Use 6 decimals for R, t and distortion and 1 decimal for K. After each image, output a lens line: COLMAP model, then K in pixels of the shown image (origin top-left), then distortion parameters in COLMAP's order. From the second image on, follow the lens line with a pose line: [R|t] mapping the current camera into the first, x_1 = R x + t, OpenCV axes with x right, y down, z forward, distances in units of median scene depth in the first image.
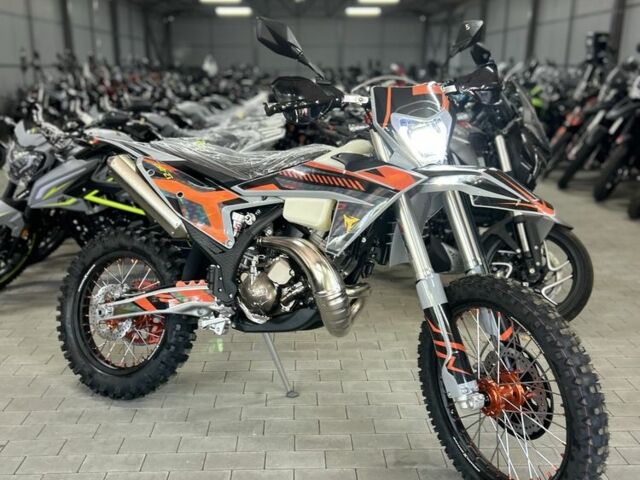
lens RADIAL K [[646.3, 0, 314.6], [0, 646.3, 244.6], [0, 0, 1]] dist [0.026701, 0.000000]
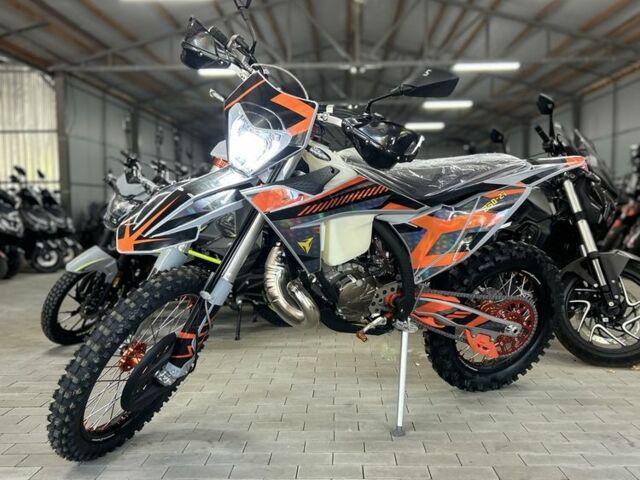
lens RADIAL K [[646.3, 0, 323.6], [0, 646.3, 246.5], [0, 0, 1]] dist [0.026701, 0.000000]
pose [[0.998484, -0.006921, -0.054606, -0.045880], [-0.004081, 0.980025, -0.198834, 0.126173], [0.054891, 0.198755, 0.978511, -0.027709]]
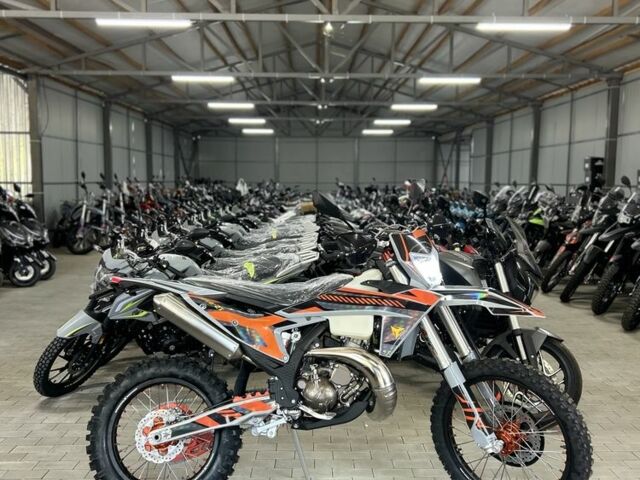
lens RADIAL K [[646.3, 0, 322.0], [0, 646.3, 237.9], [0, 0, 1]] dist [0.026701, 0.000000]
pose [[0.999919, 0.006431, -0.010981, -0.028920], [-0.008223, 0.985074, -0.171934, -0.001594], [0.009712, 0.172010, 0.985047, -0.180639]]
